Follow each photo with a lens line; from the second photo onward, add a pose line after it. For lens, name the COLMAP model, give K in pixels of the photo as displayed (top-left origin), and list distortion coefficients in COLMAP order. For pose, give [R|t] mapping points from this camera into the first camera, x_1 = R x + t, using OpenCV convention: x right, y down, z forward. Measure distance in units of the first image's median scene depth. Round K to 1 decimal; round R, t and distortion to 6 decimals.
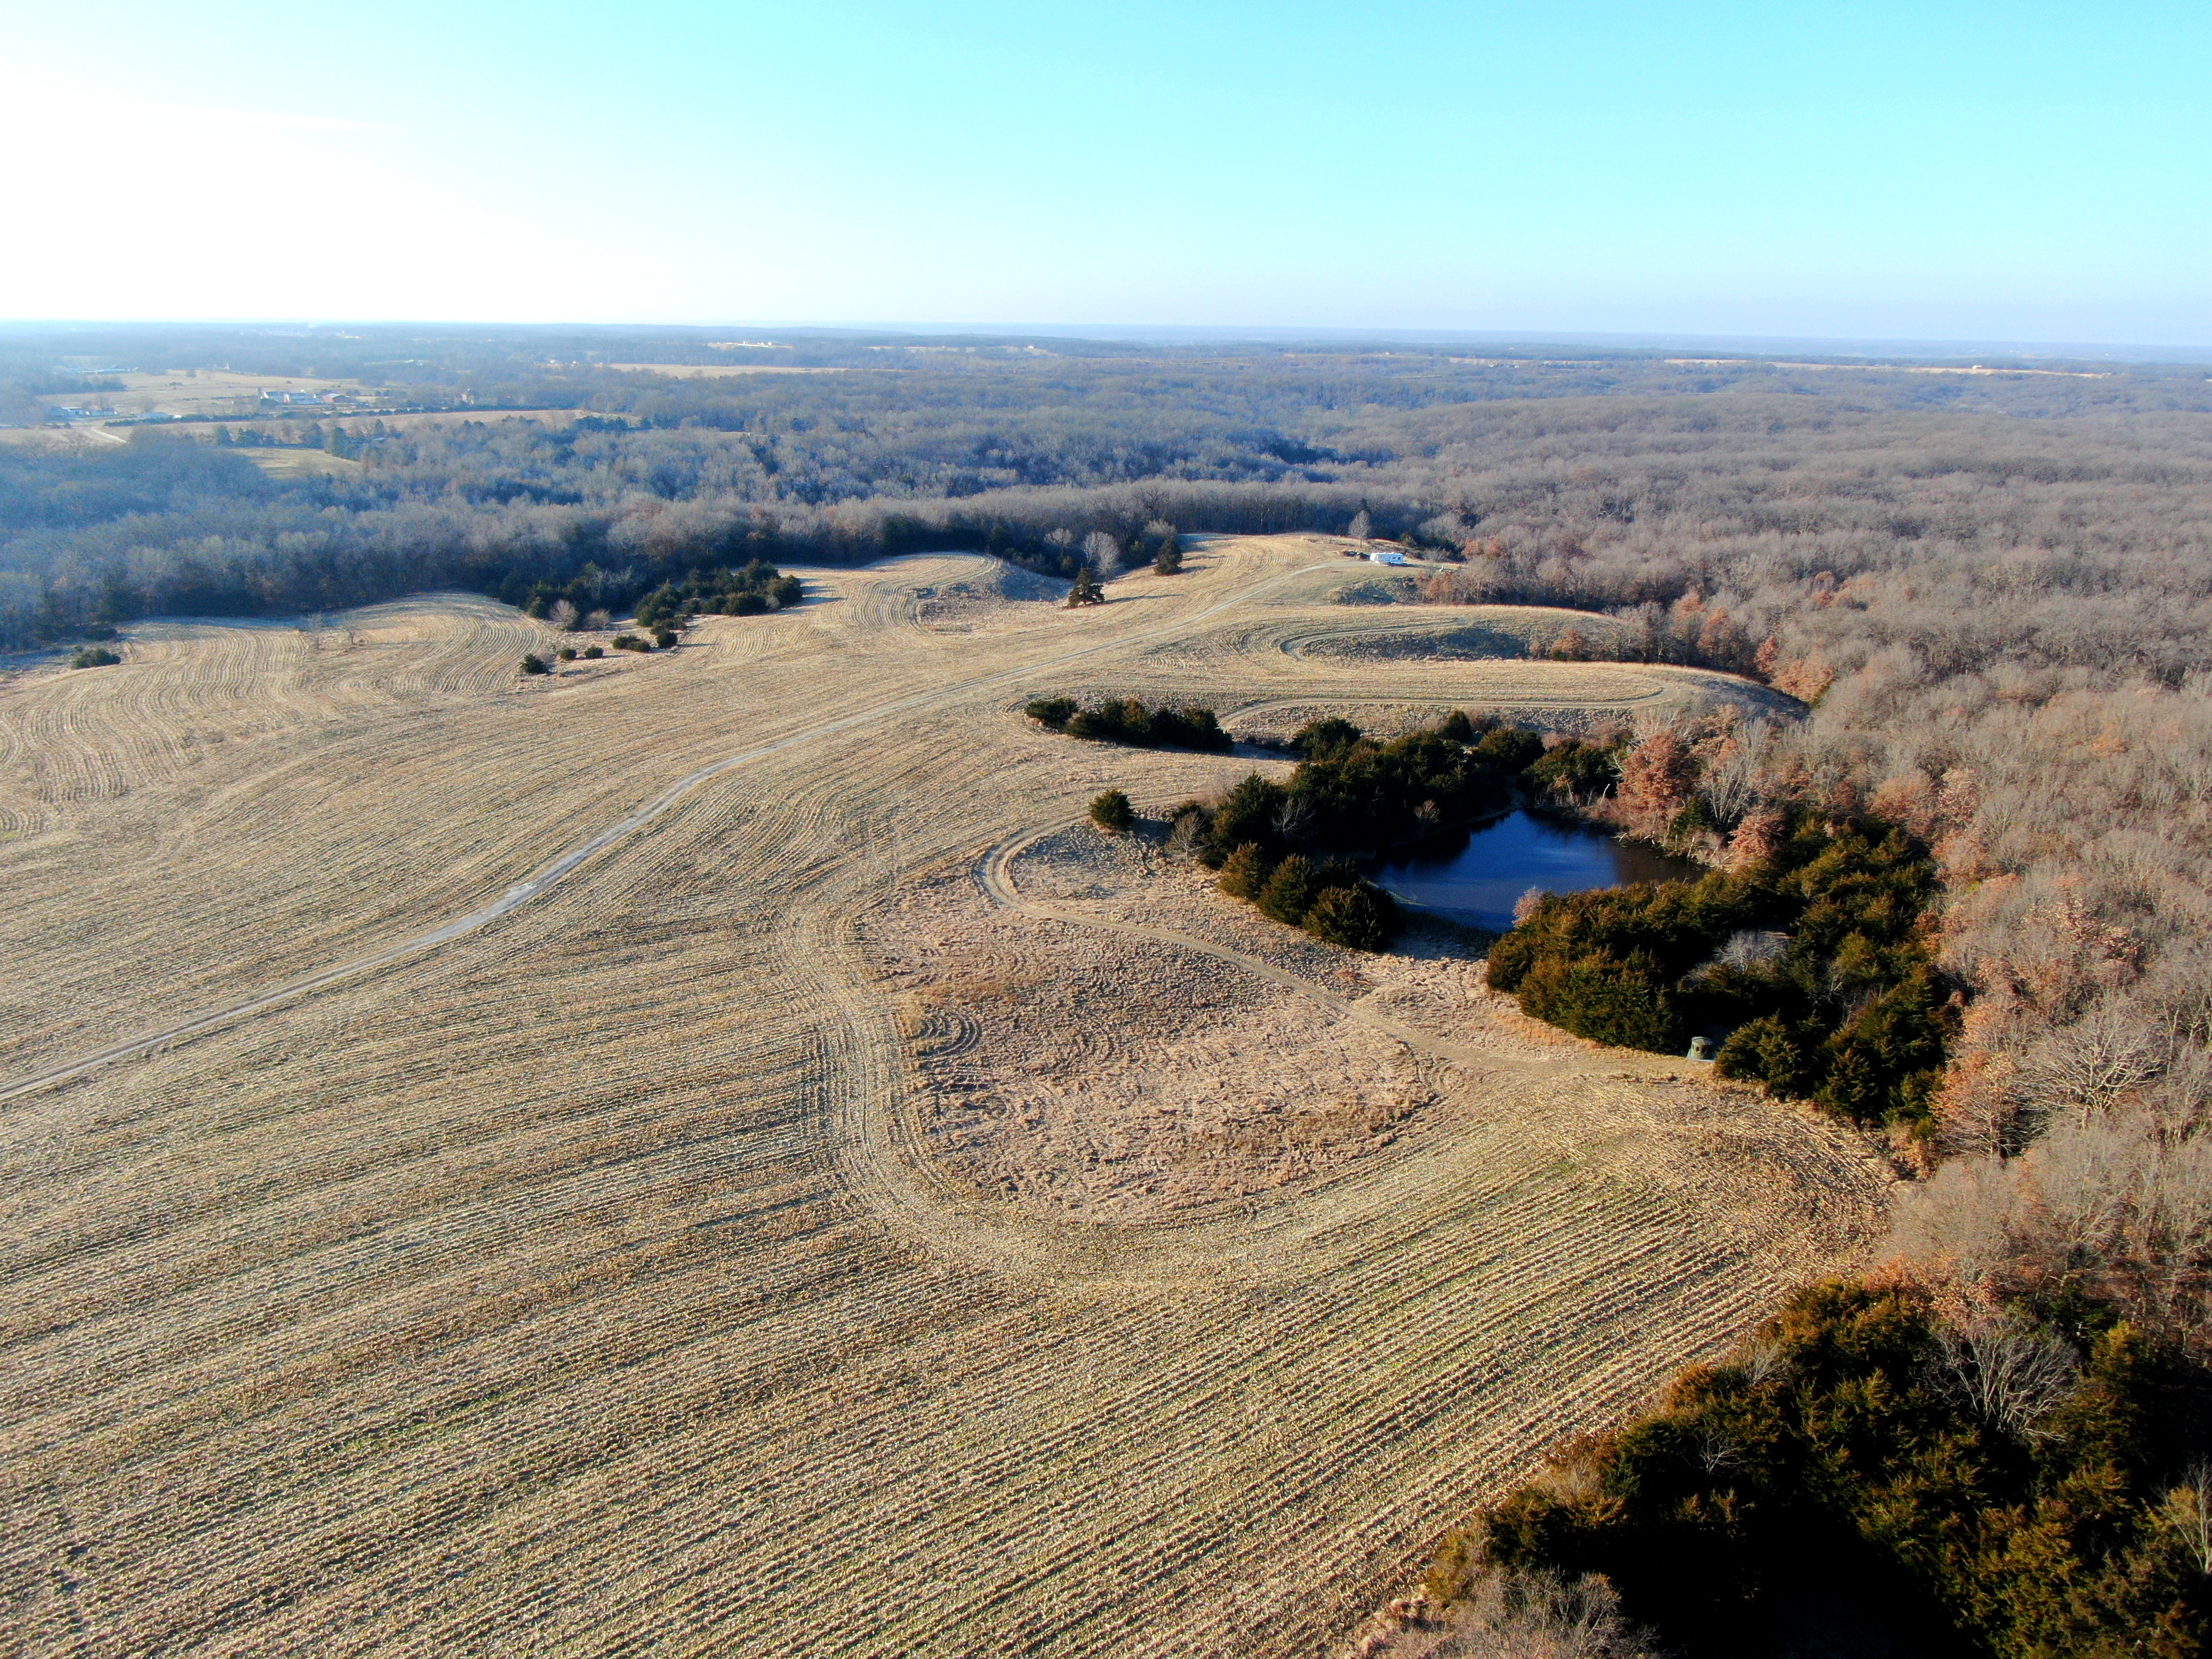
lens RADIAL K [[1590.5, 0, 1106.0], [0, 1590.5, 829.5], [0, 0, 1]] dist [-0.021453, 0.011084]
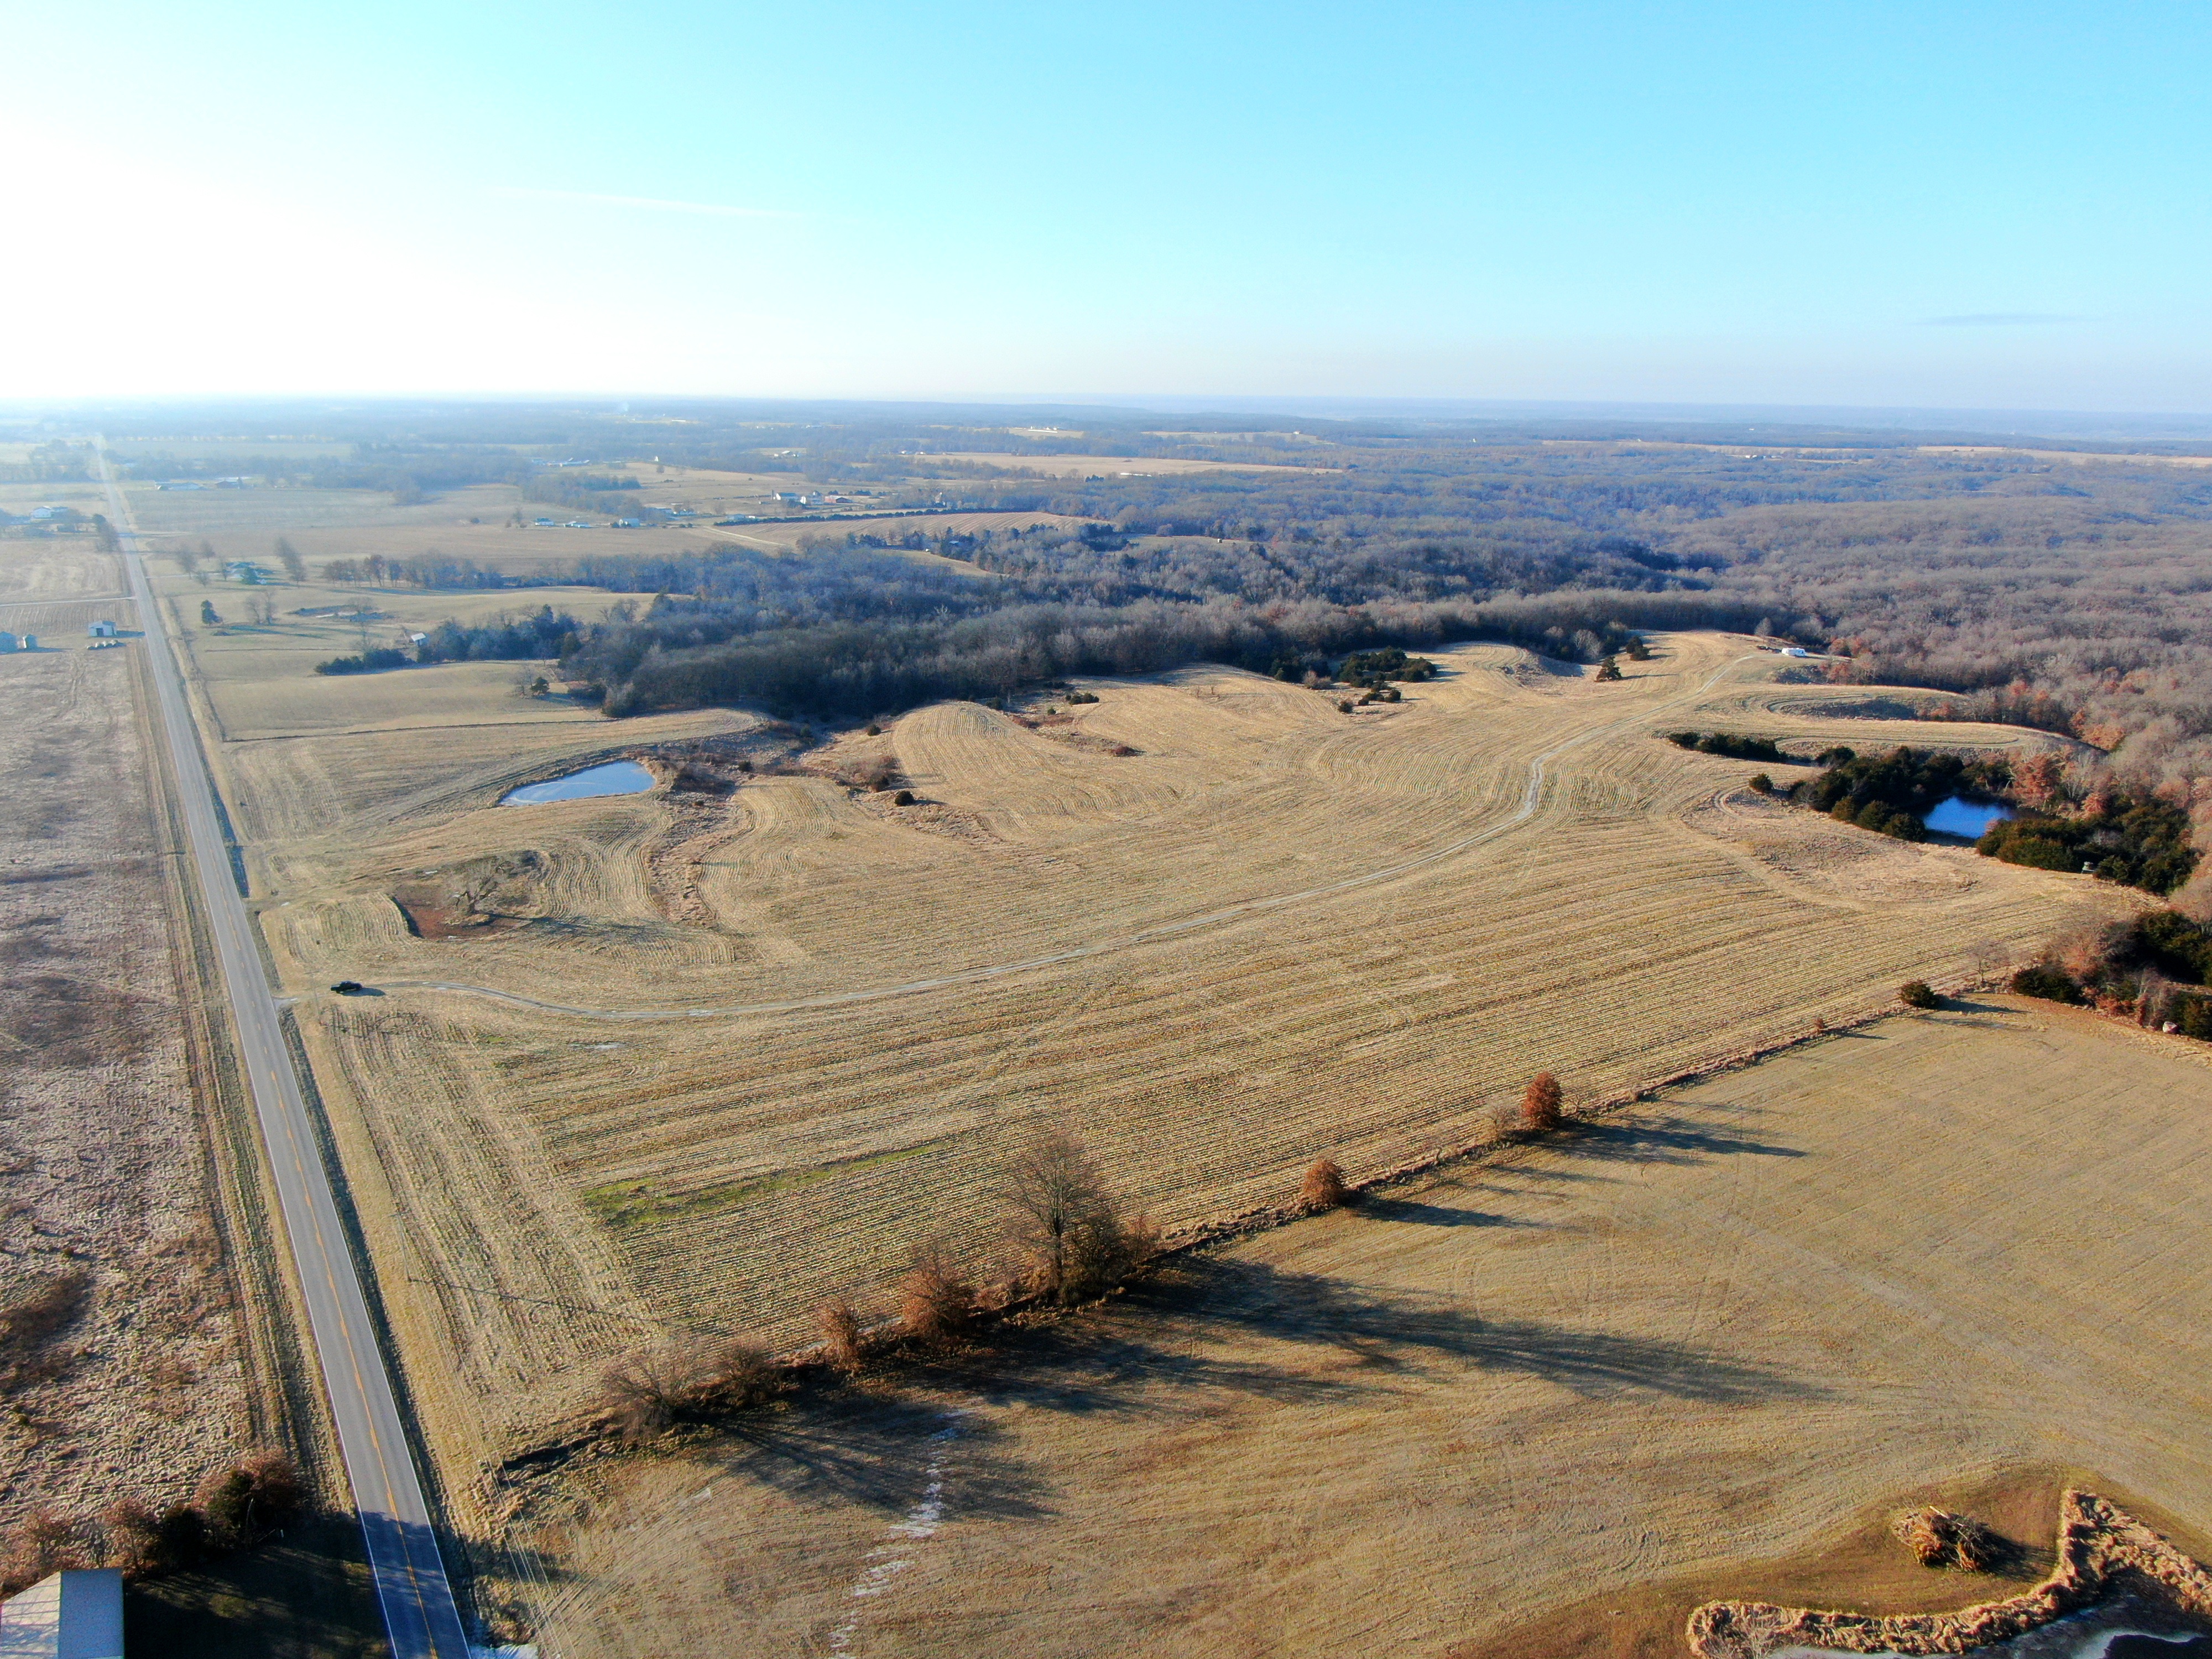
lens RADIAL K [[1590.5, 0, 1106.0], [0, 1590.5, 829.5], [0, 0, 1]] dist [-0.021453, 0.011084]
pose [[0.992076, 0.031642, -0.121587, -0.338917], [-0.036511, 0.998609, -0.038032, 0.090380], [0.120215, 0.042170, 0.991852, -0.654933]]
